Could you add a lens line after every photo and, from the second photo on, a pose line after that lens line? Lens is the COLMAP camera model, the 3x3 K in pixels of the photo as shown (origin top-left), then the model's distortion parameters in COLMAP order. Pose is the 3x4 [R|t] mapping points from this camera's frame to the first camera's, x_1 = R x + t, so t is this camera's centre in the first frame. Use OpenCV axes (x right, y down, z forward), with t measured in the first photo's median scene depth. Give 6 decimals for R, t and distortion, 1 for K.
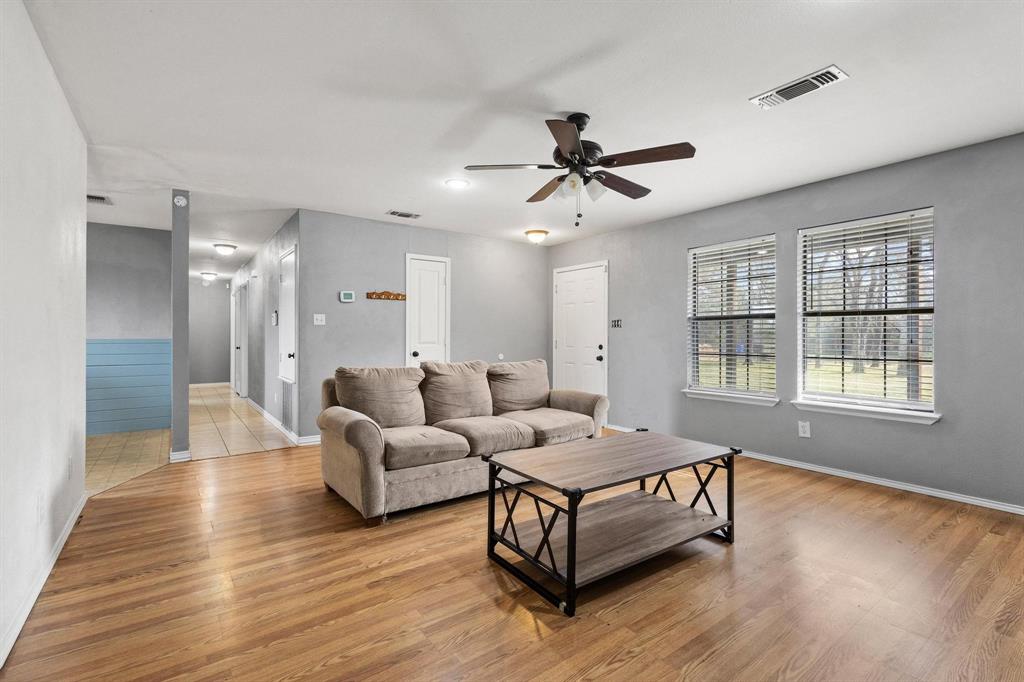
lens RADIAL K [[467.2, 0, 512.0], [0, 467.2, 341.0], [0, 0, 1]] dist [0.000583, -0.000146]
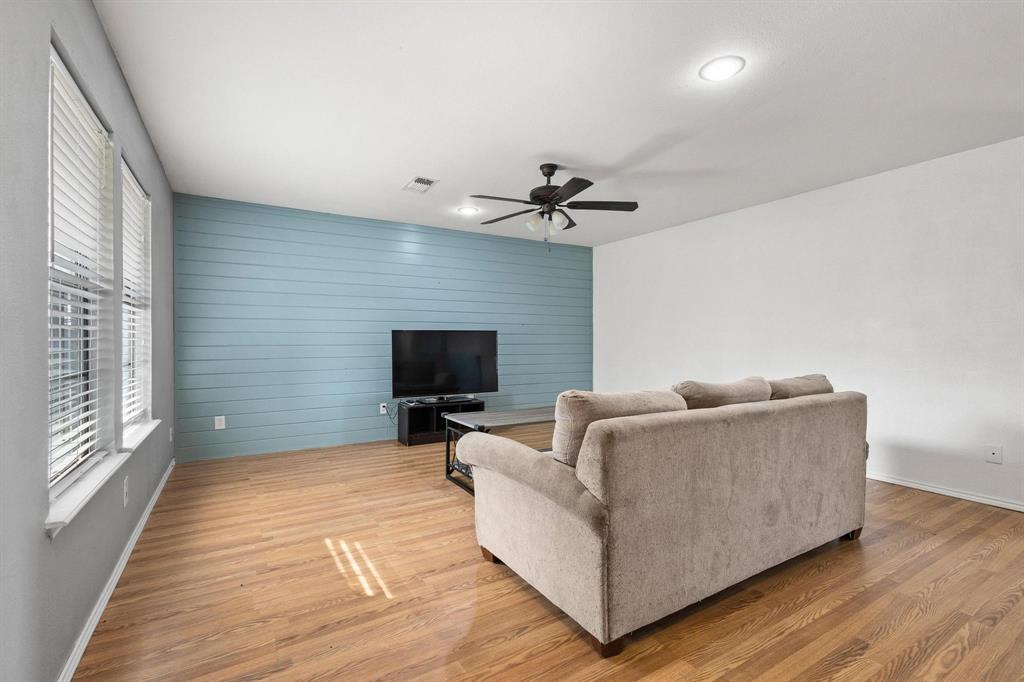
lens RADIAL K [[467.2, 0, 512.0], [0, 467.2, 341.0], [0, 0, 1]] dist [0.000583, -0.000146]
pose [[-0.995840, 0.001565, 0.091102, 0.065612], [0.002365, 0.999960, 0.008673, -0.005507], [-0.091084, 0.008853, -0.995804, 1.168216]]
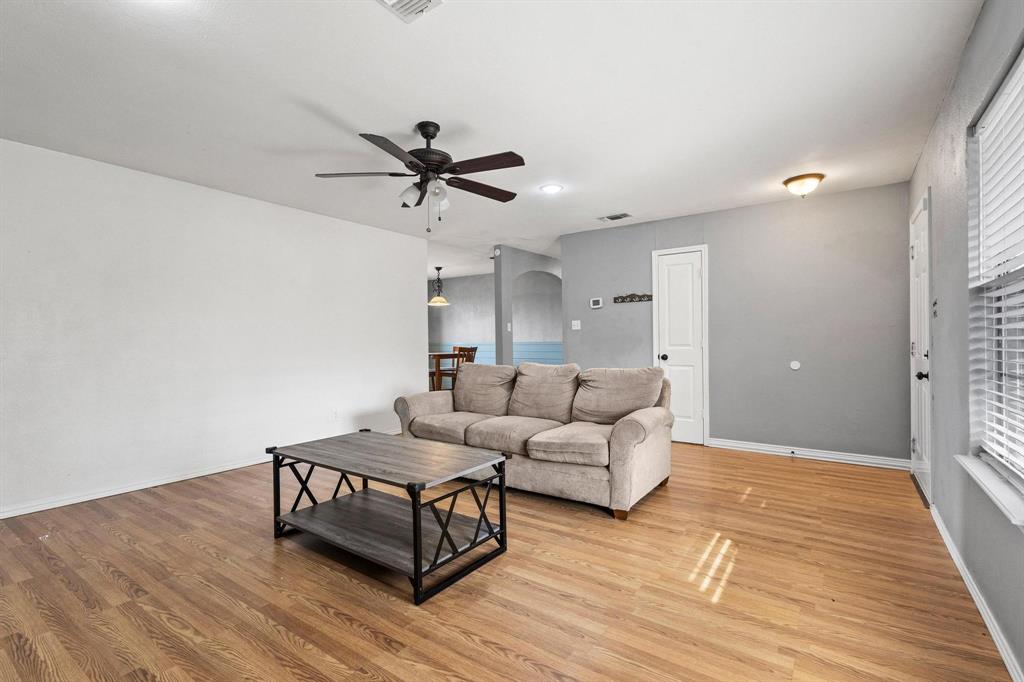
lens RADIAL K [[467.2, 0, 512.0], [0, 467.2, 341.0], [0, 0, 1]] dist [0.000583, -0.000146]
pose [[0.323210, -0.004089, -0.946318, 0.603844], [0.004059, 0.999987, -0.002934, -0.002298], [0.946318, -0.002892, 0.323223, 0.430044]]
